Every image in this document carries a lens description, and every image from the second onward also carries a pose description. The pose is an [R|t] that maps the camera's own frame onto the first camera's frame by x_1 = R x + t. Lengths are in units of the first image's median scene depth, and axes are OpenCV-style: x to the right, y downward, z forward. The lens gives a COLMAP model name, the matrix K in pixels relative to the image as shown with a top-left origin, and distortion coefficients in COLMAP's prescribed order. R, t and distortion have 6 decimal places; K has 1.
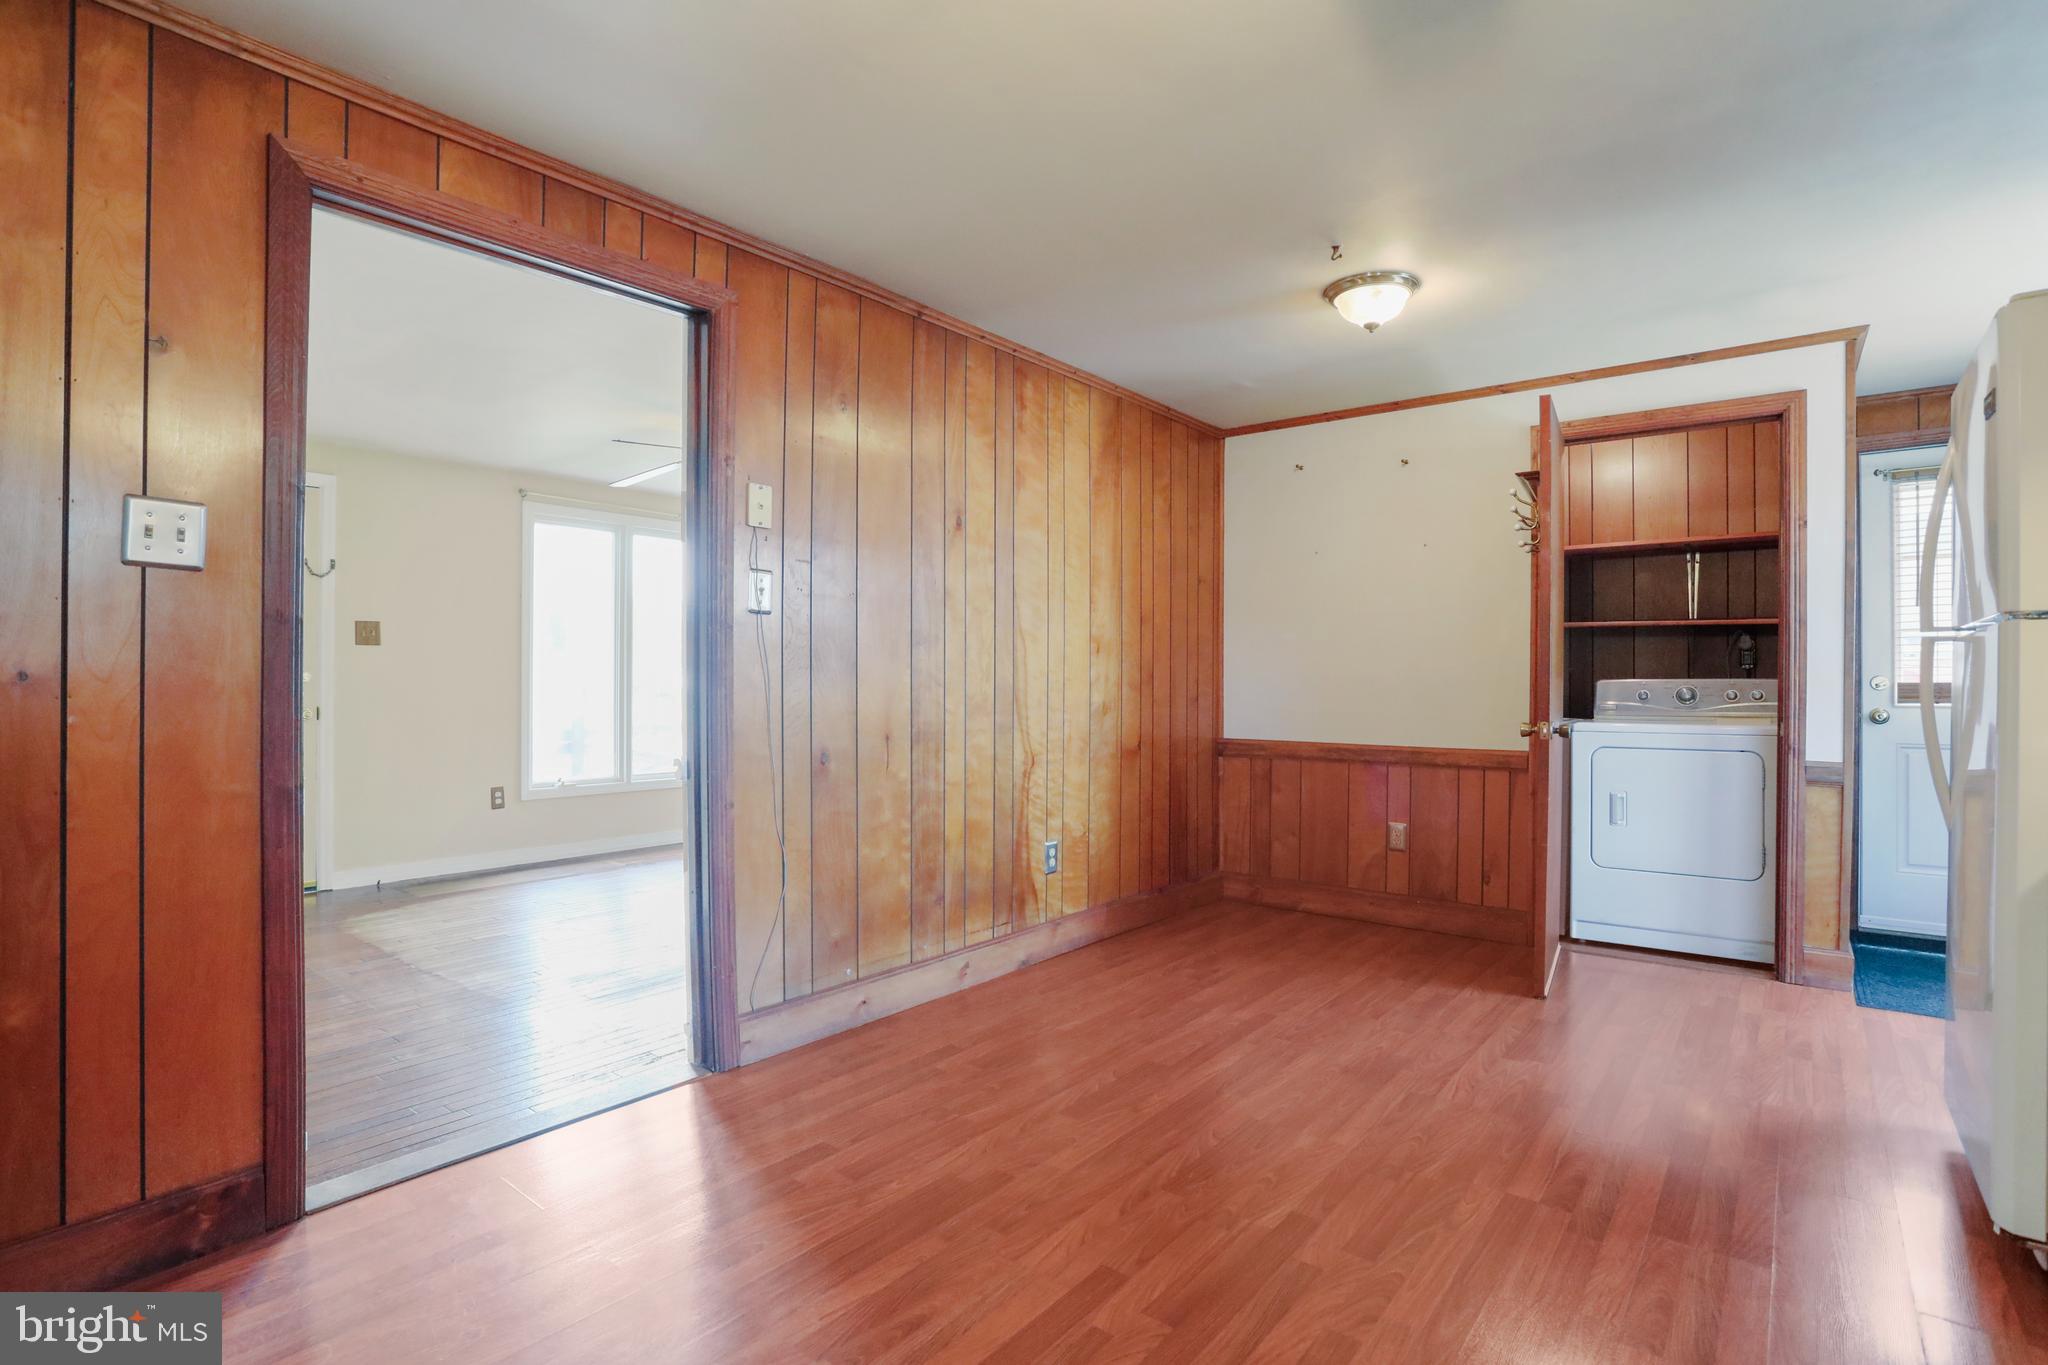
lens RADIAL K [[1011.3, 0, 1021.3], [0, 1011.3, 680.0], [0, 0, 1]] dist [-0.067408, 0.025088]
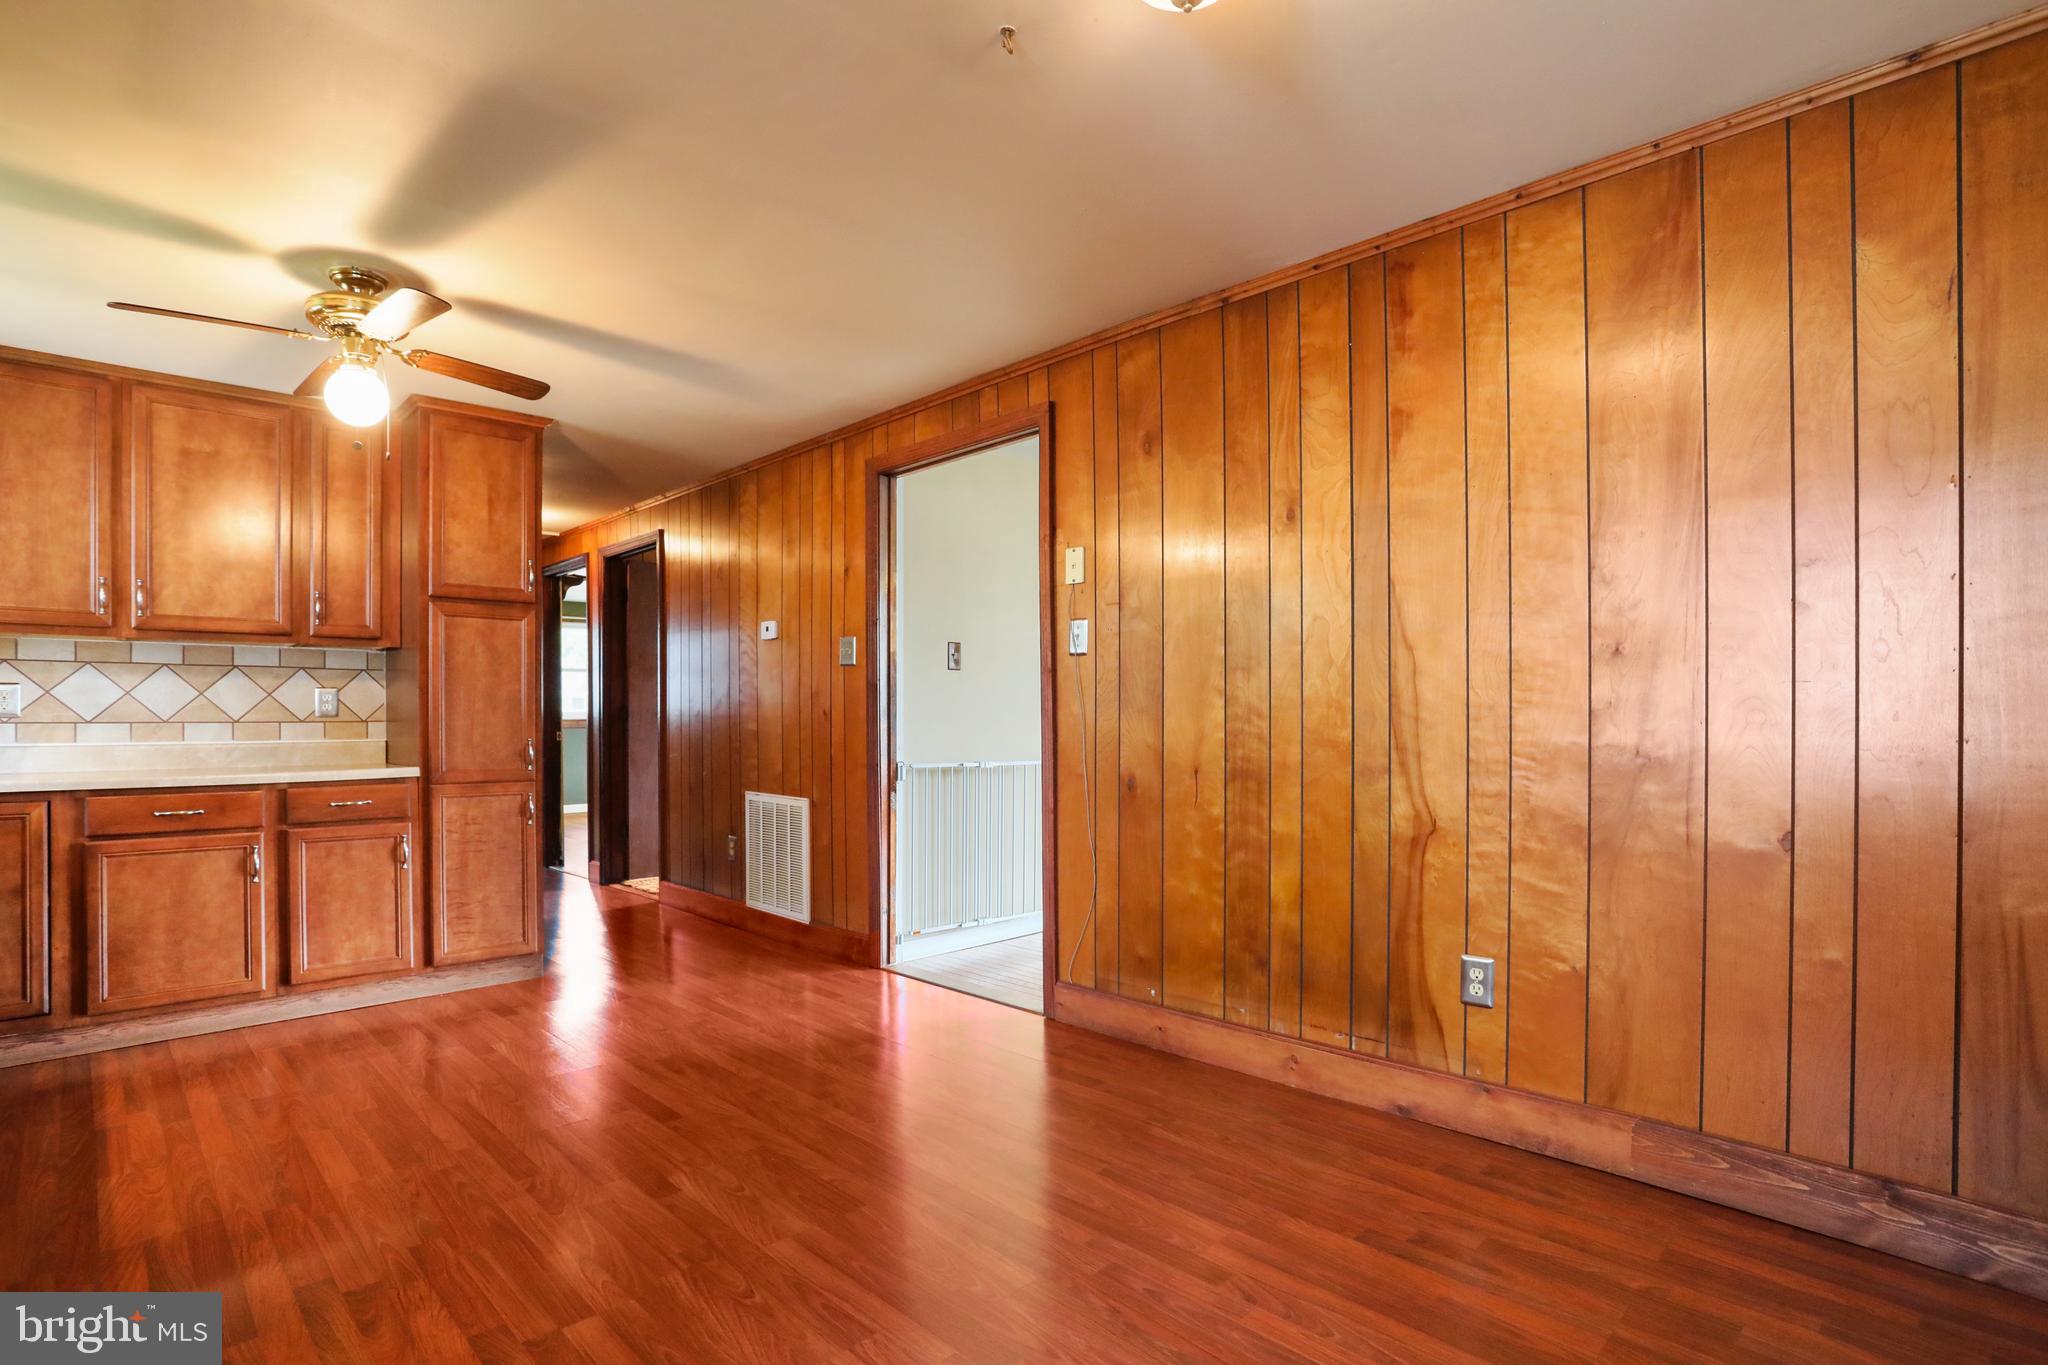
lens RADIAL K [[1011.3, 0, 1035.5], [0, 1011.3, 730.8], [0, 0, 1]] dist [-0.067408, 0.025088]
pose [[-0.108028, 0.022164, -0.993901, 0.777044], [0.009287, 0.999730, 0.021285, -0.002299], [0.994105, -0.006931, -0.108204, 0.888351]]
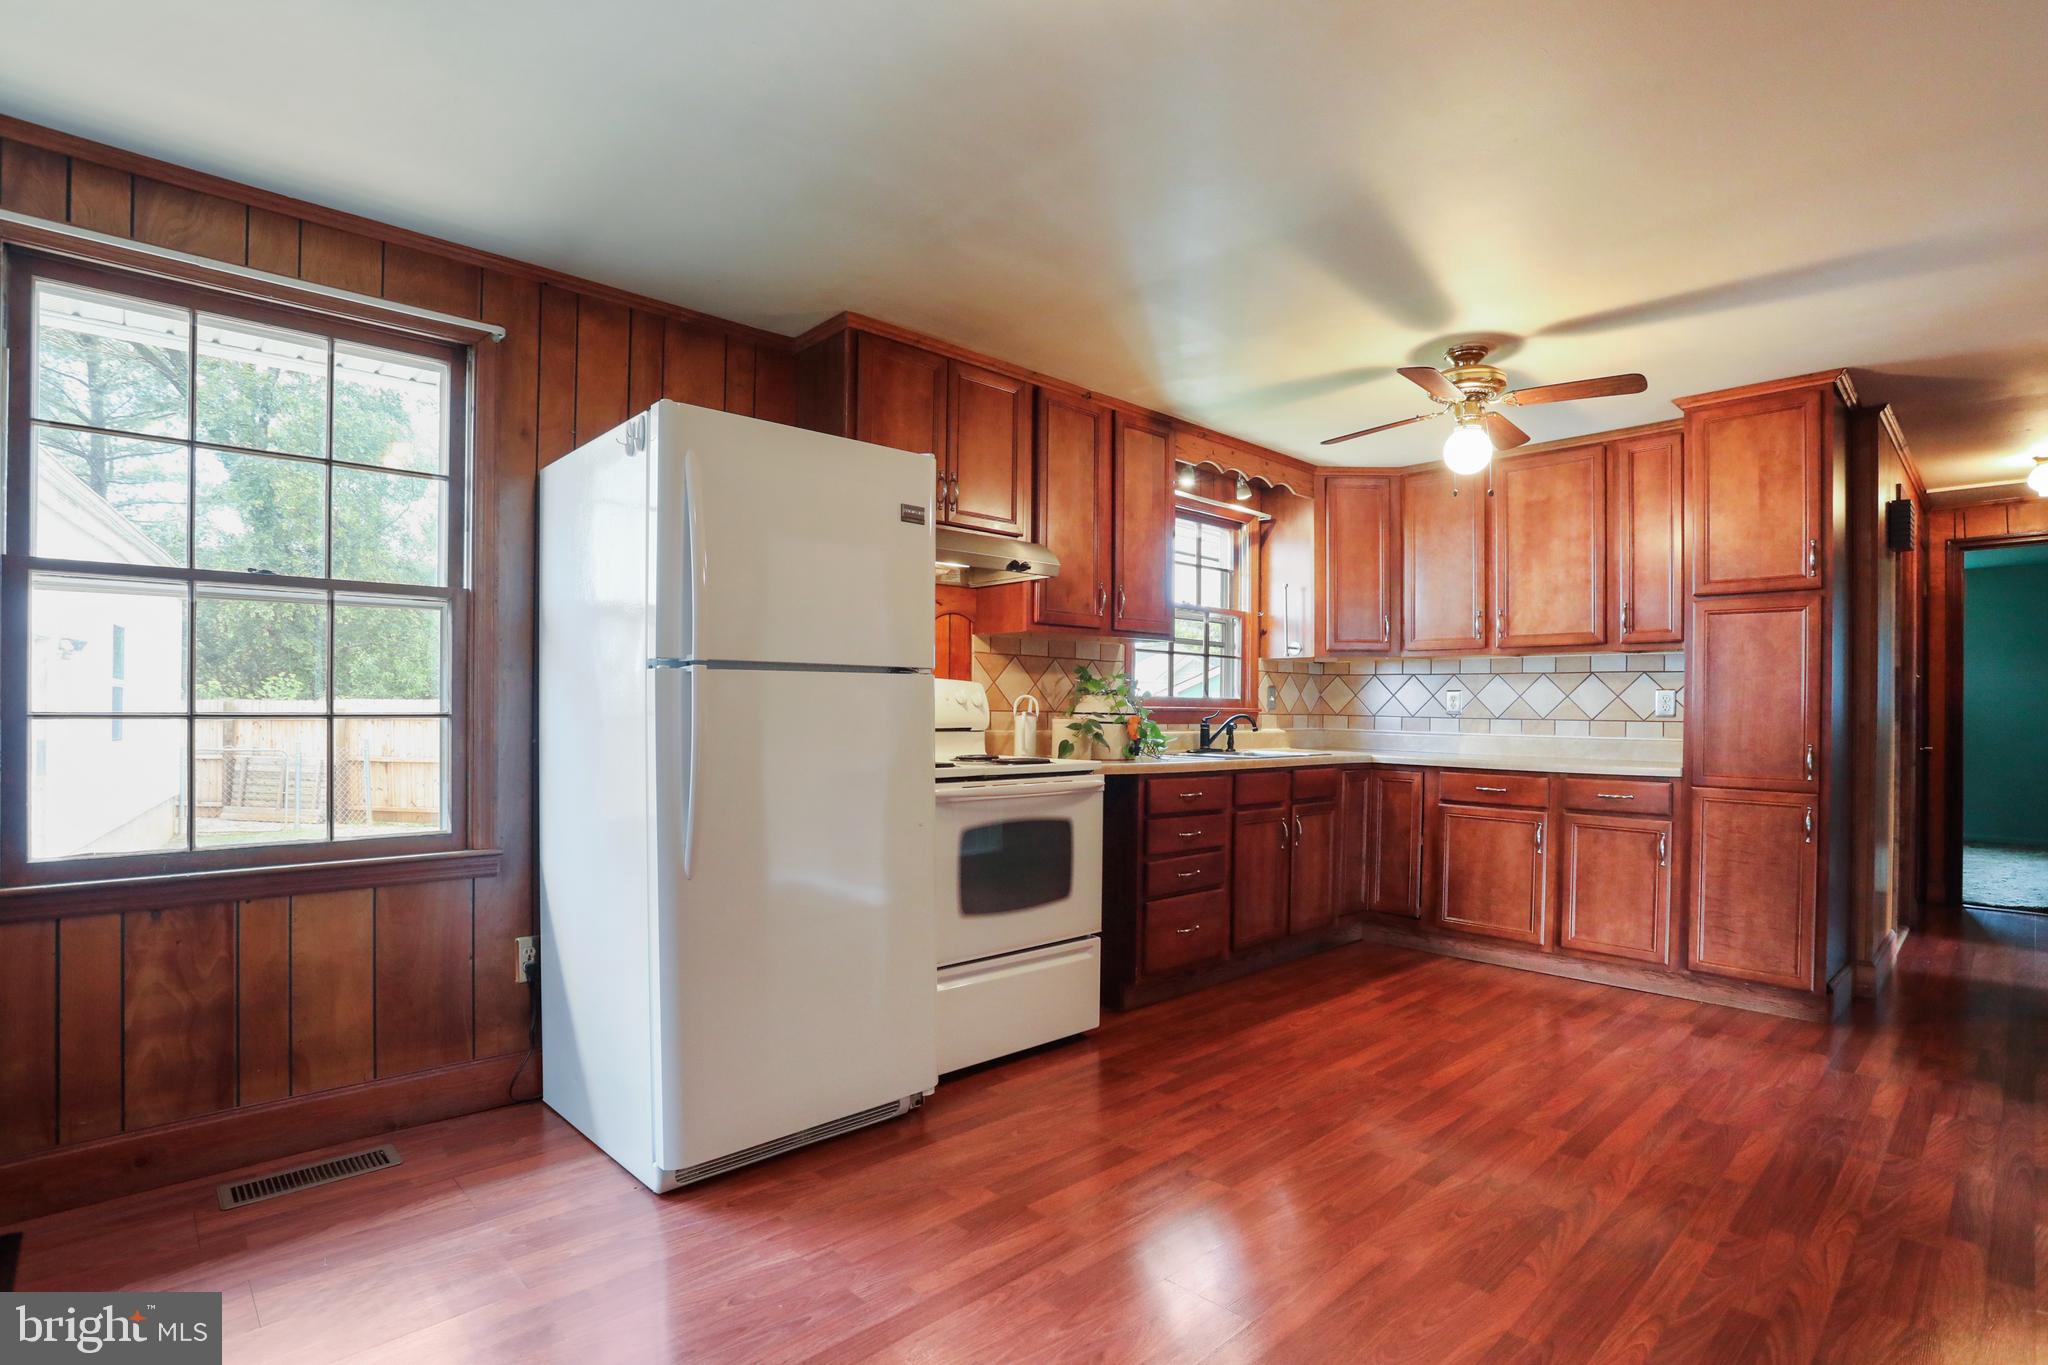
lens RADIAL K [[1011.3, 0, 1013.0], [0, 1011.3, 704.0], [0, 0, 1]] dist [-0.067408, 0.025088]
pose [[-0.990847, -0.004305, 0.134918, 0.350343], [-0.005859, 0.999921, -0.011123, 0.000751], [-0.134860, -0.011812, -0.990794, 1.277205]]
